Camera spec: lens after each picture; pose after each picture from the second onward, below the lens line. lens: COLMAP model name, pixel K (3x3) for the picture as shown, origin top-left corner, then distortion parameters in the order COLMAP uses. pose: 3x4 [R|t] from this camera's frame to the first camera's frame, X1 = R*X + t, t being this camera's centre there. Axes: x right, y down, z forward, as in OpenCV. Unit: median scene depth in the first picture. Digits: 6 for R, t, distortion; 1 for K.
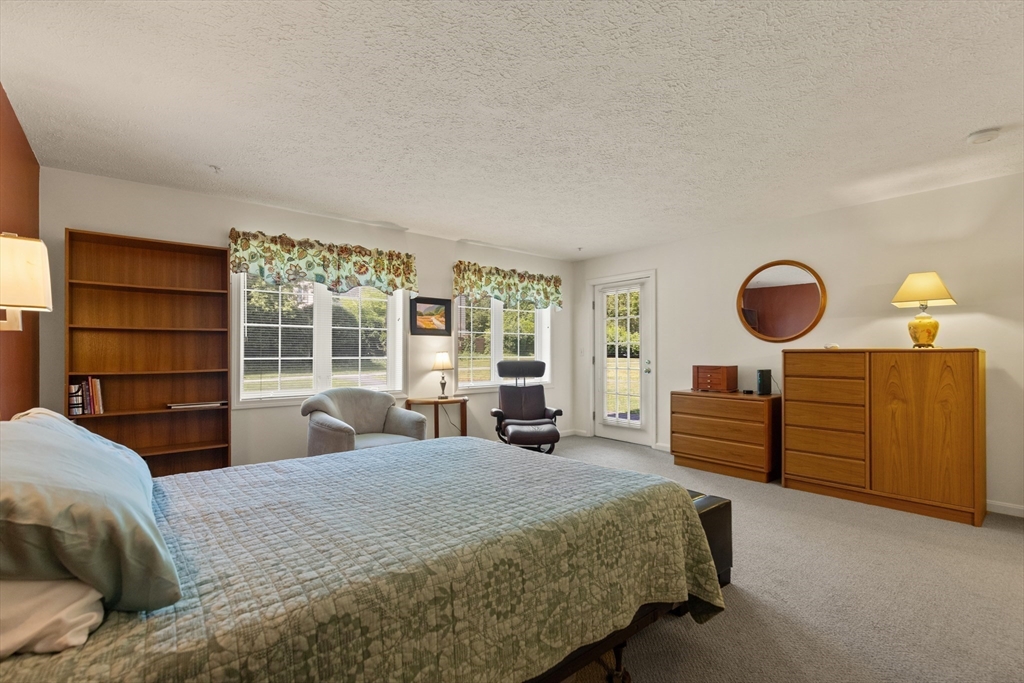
lens RADIAL K [[468.6, 0, 508.9], [0, 468.6, 348.1], [0, 0, 1]] dist [0.014043, -0.001402]
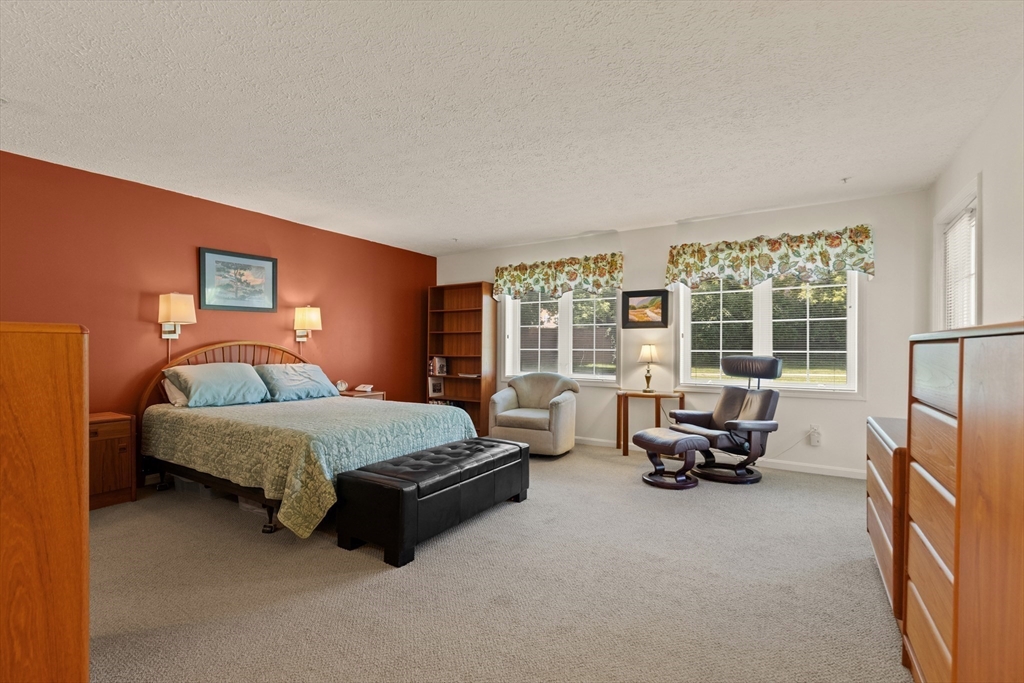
lens RADIAL K [[468.6, 0, 507.0], [0, 468.6, 344.5], [0, 0, 1]] dist [0.014043, -0.001402]
pose [[0.292279, -0.001605, -0.956332, 0.713184], [0.007243, 0.999974, 0.000535, 0.005152], [0.956306, -0.007083, 0.292283, 0.436316]]
